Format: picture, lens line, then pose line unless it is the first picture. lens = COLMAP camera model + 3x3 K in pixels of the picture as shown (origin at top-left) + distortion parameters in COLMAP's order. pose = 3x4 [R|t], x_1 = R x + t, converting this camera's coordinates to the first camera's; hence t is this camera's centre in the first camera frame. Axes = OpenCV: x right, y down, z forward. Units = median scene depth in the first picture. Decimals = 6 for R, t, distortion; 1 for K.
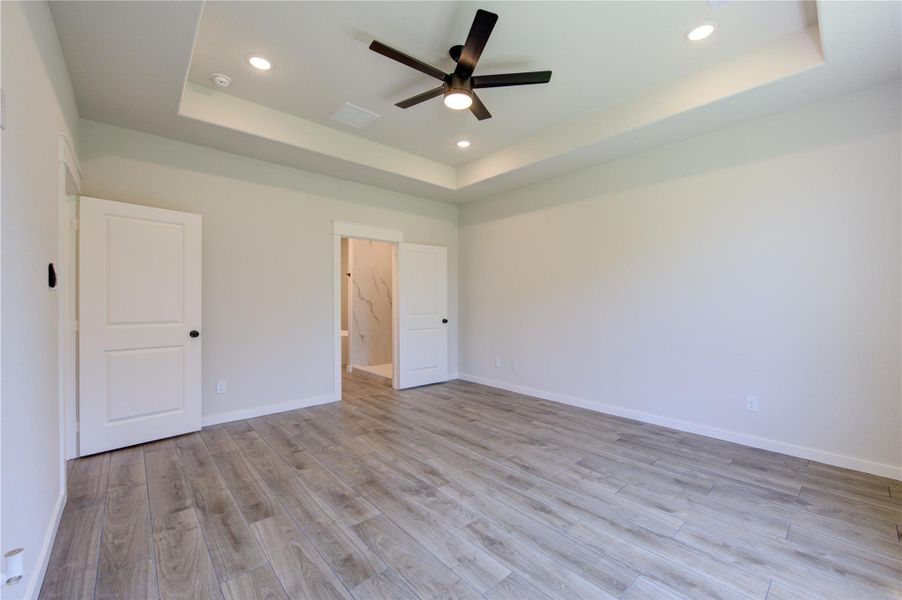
lens RADIAL K [[353.2, 0, 455.0], [0, 353.2, 303.7], [0, 0, 1]] dist [0.002012, 0.000089]
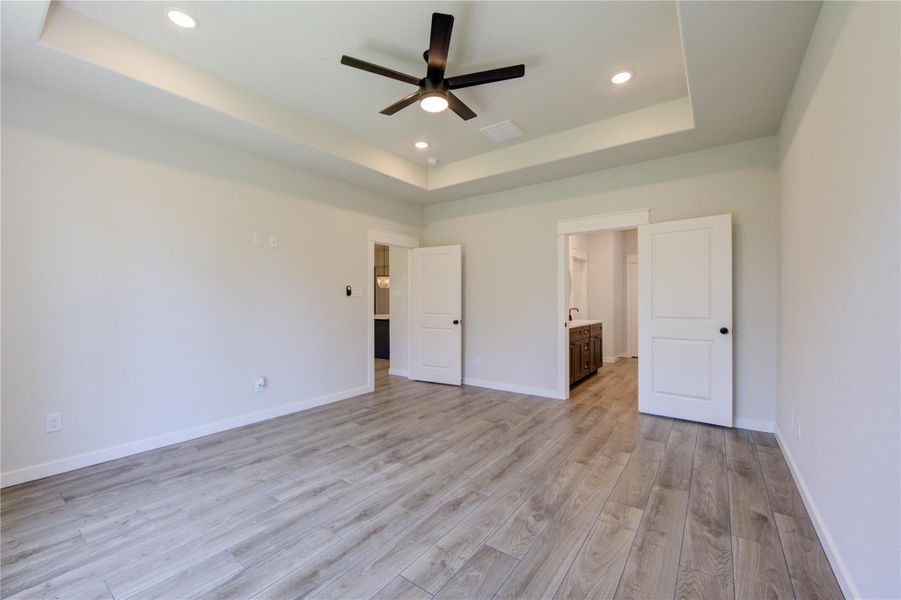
lens RADIAL K [[352.8, 0, 454.5], [0, 352.8, 303.7], [0, 0, 1]] dist [0.002012, 0.000089]
pose [[0.238286, 0.004424, -0.971185, 0.880521], [-0.000518, 0.999990, 0.004429, -0.003239], [0.971195, -0.000552, 0.238286, 0.714022]]
